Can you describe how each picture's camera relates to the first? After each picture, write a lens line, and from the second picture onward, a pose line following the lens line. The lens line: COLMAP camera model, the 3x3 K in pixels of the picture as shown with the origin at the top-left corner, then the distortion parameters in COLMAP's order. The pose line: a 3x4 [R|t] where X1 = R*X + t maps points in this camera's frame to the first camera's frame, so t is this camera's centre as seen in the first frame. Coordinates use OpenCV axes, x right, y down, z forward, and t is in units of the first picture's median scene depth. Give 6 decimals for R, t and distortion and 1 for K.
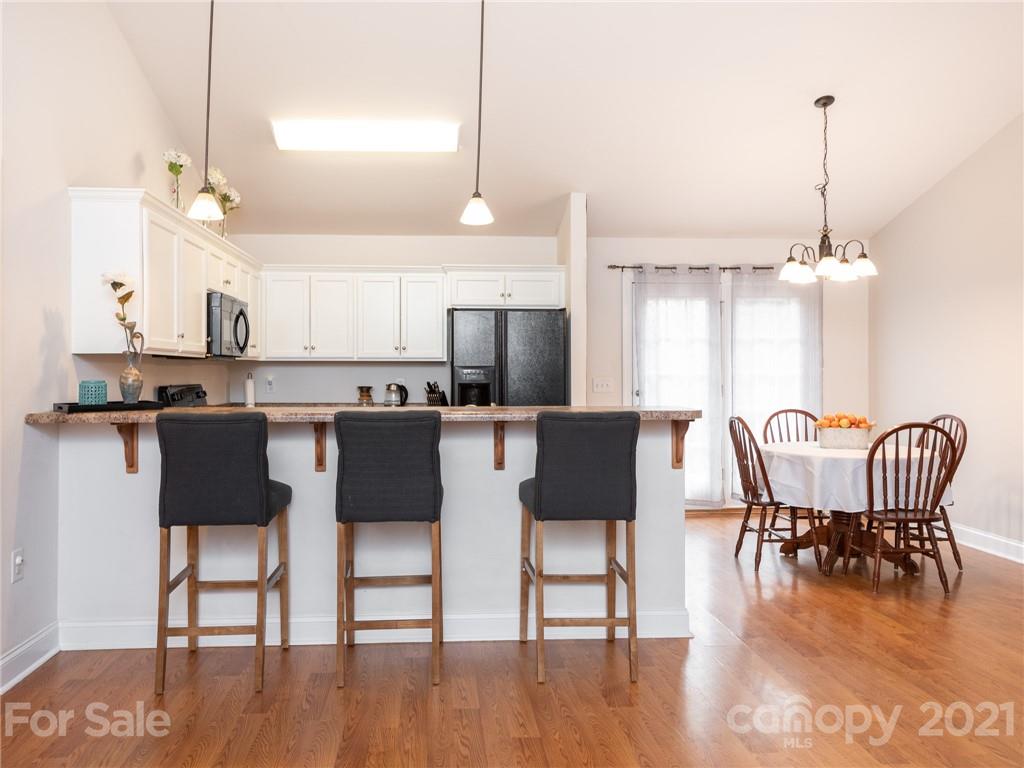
lens RADIAL K [[772.5, 0, 482.9], [0, 772.5, 367.9], [0, 0, 1]] dist [0.012792, -0.003615]
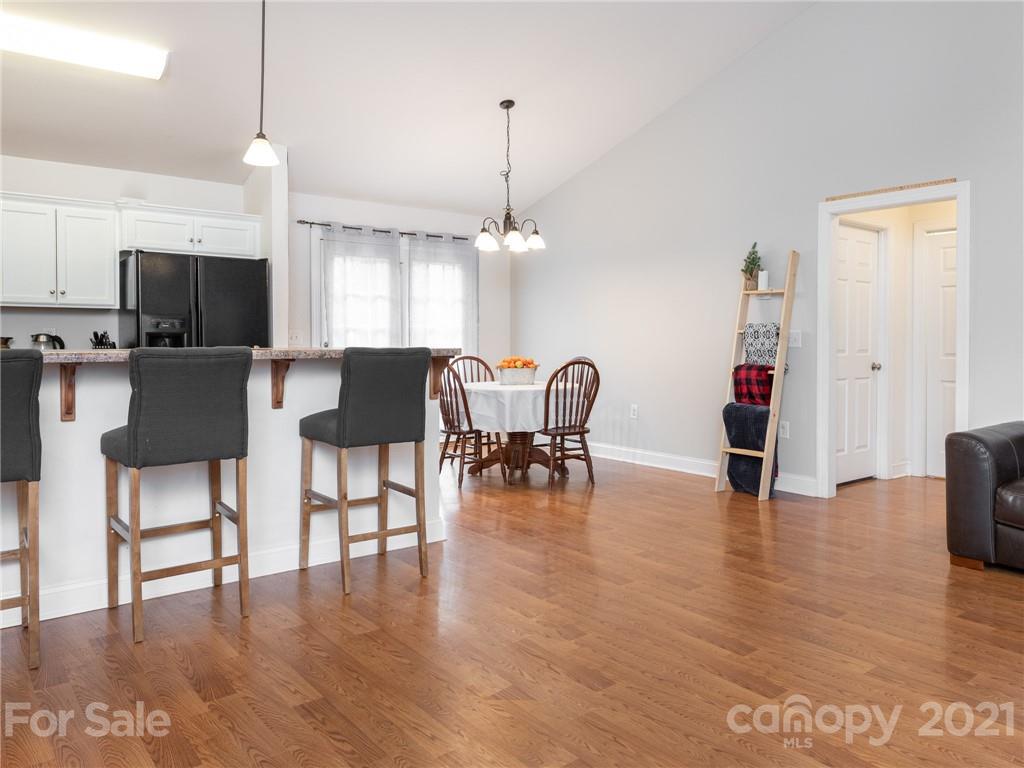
lens RADIAL K [[739.2, 0, 578.0], [0, 739.2, 352.8], [0, 0, 1]] dist [0.014942, -0.001913]
pose [[0.797791, -0.009889, 0.602853, -0.201297], [-0.006242, 0.999676, 0.024659, 0.024551], [-0.602902, -0.023436, 0.797471, -0.020208]]
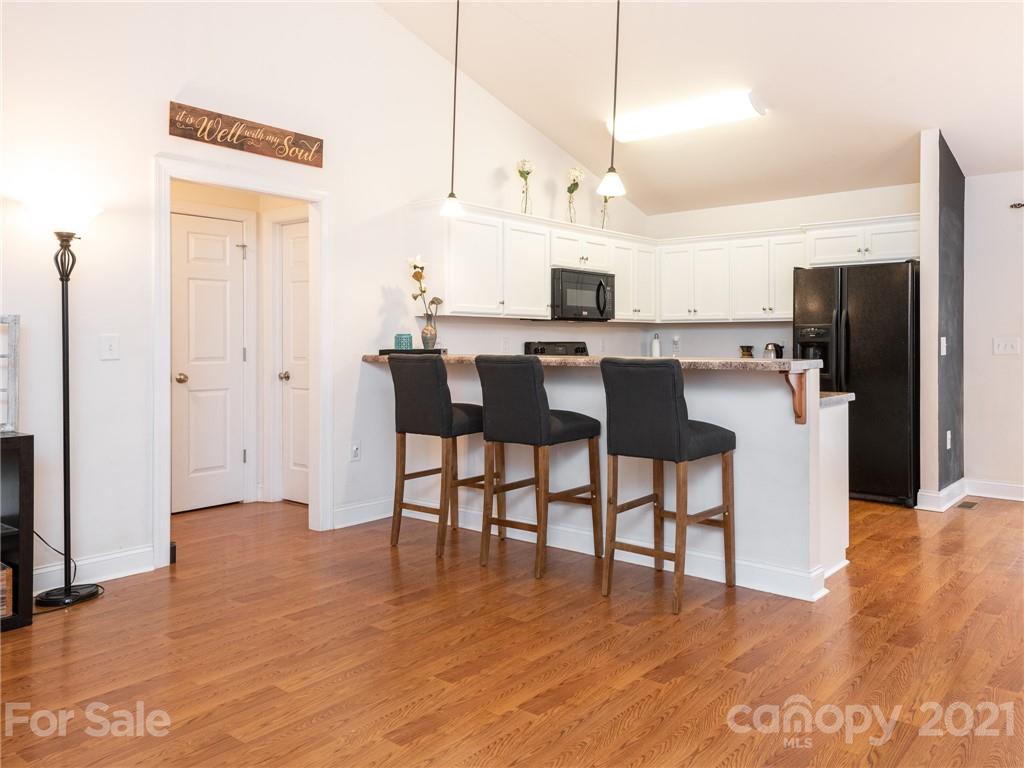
lens RADIAL K [[770.2, 0, 614.0], [0, 770.2, 347.9], [0, 0, 1]] dist [0.030798, -0.001738]
pose [[0.770794, 0.005164, -0.637064, 0.549205], [0.002634, 0.999933, 0.011293, 0.020107], [0.637079, -0.010383, 0.770728, 0.093468]]
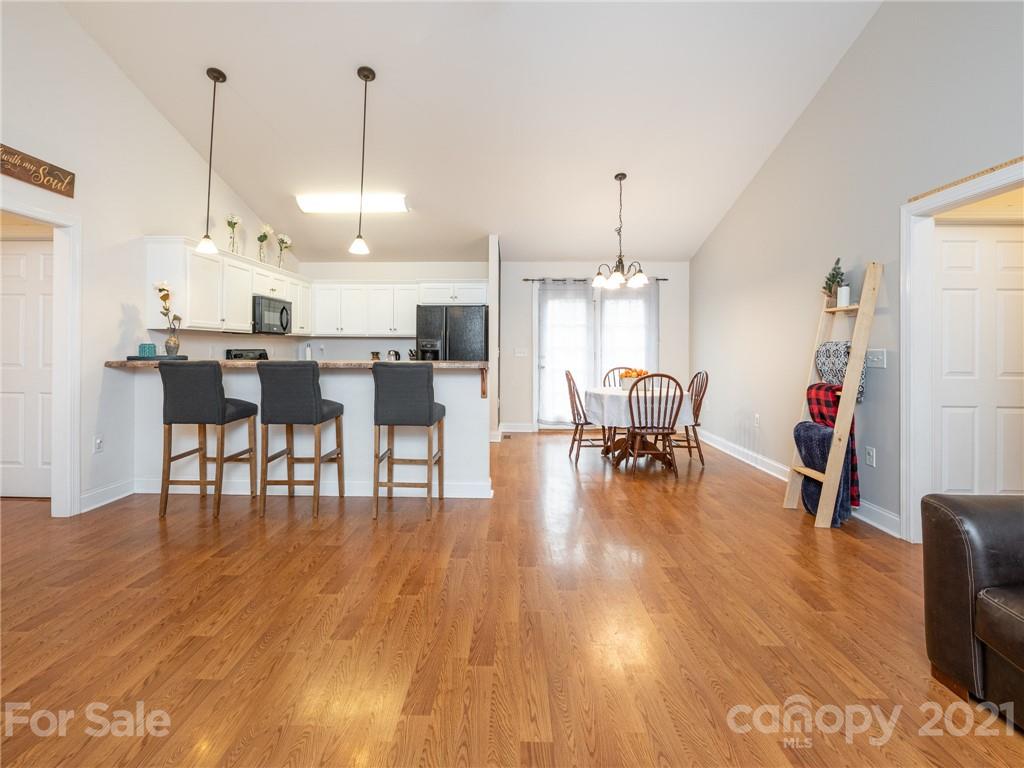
lens RADIAL K [[481.9, 0, 504.3], [0, 481.9, 347.6], [0, 0, 1]] dist [-0.002174, -0.001593]
pose [[0.996509, 0.004495, -0.083364, 0.307860], [-0.004185, 0.999984, 0.003885, 0.013013], [0.083380, -0.003523, 0.996512, -0.031231]]
